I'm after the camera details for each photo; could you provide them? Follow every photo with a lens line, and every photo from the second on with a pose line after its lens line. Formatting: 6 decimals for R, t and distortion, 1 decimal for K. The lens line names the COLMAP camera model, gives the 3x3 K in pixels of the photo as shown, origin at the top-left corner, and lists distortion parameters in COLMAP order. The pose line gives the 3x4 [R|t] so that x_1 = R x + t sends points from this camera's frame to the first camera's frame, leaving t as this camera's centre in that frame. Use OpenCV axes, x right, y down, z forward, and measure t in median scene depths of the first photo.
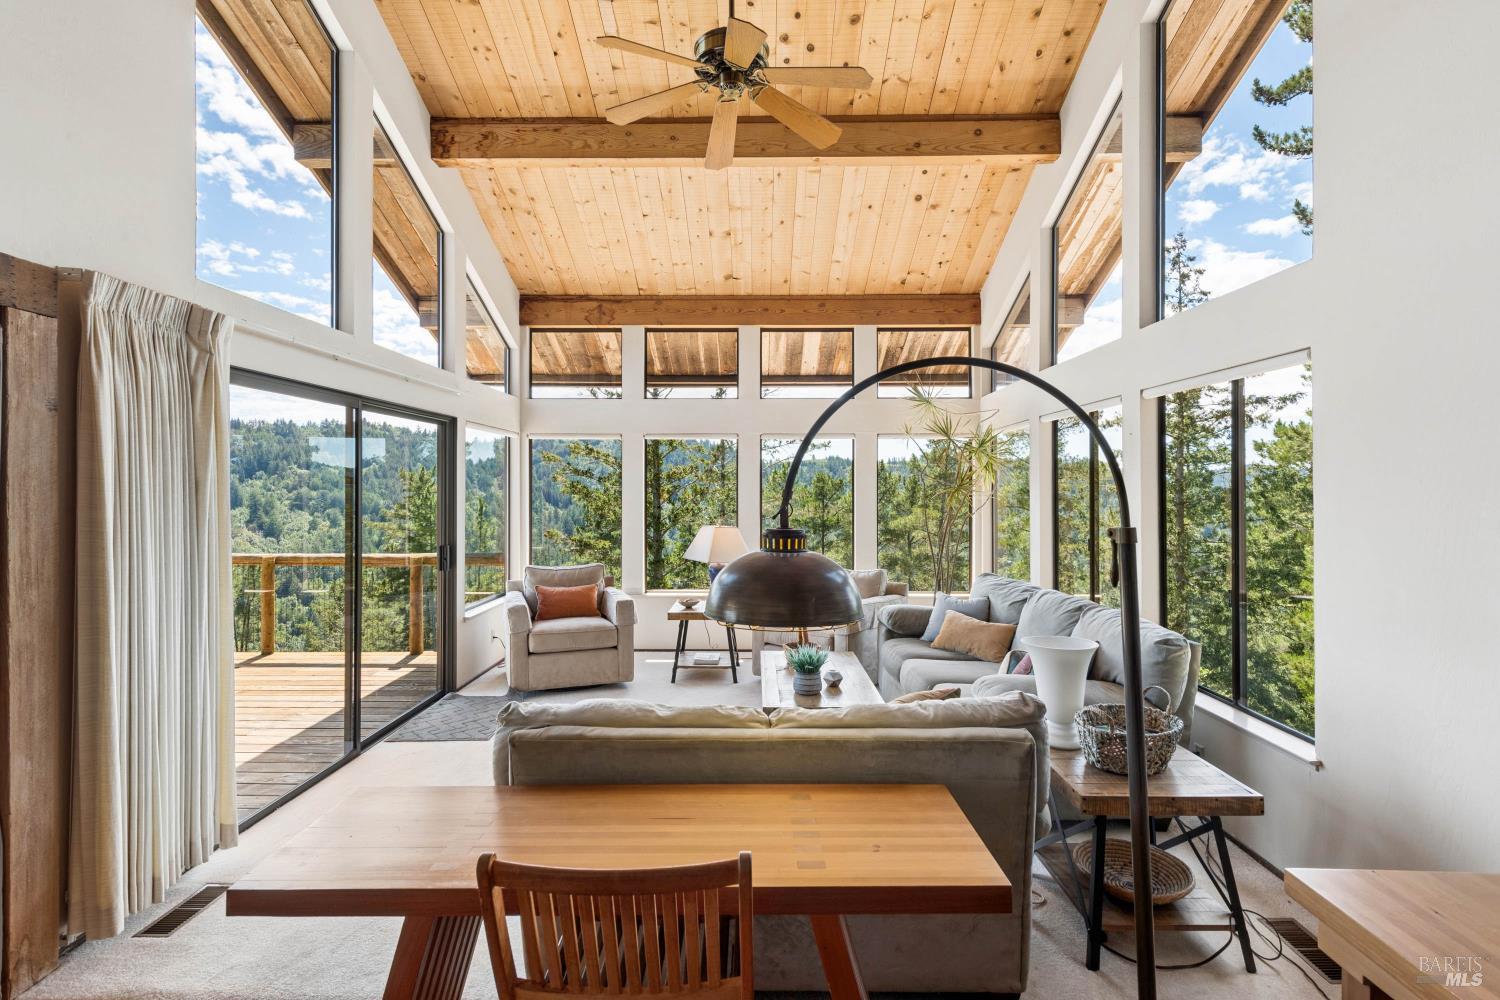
lens RADIAL K [[732.2, 0, 758.4], [0, 732.2, 494.7], [0, 0, 1]] dist [0.016399, -0.001953]
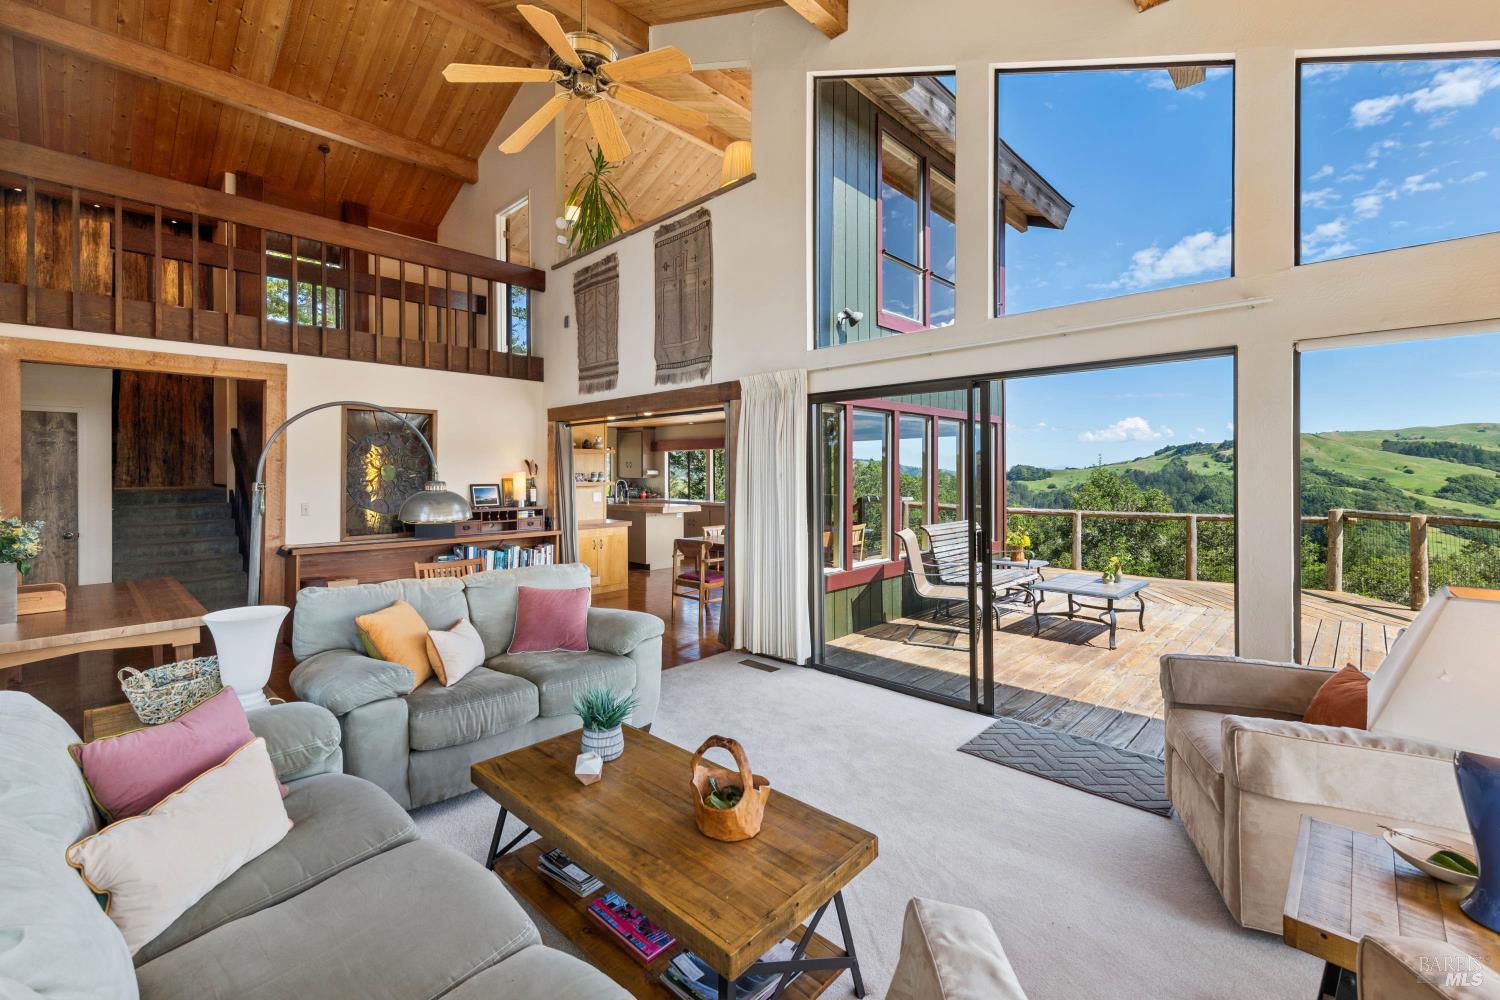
lens RADIAL K [[629.4, 0, 701.9], [0, 629.4, 475.3], [0, 0, 1]] dist [0.003130, 0.000246]
pose [[-0.710400, 0.005390, -0.703777, 0.239001], [-0.002972, 0.999939, 0.010659, 0.001152], [0.703792, 0.009664, -0.710341, 0.870533]]
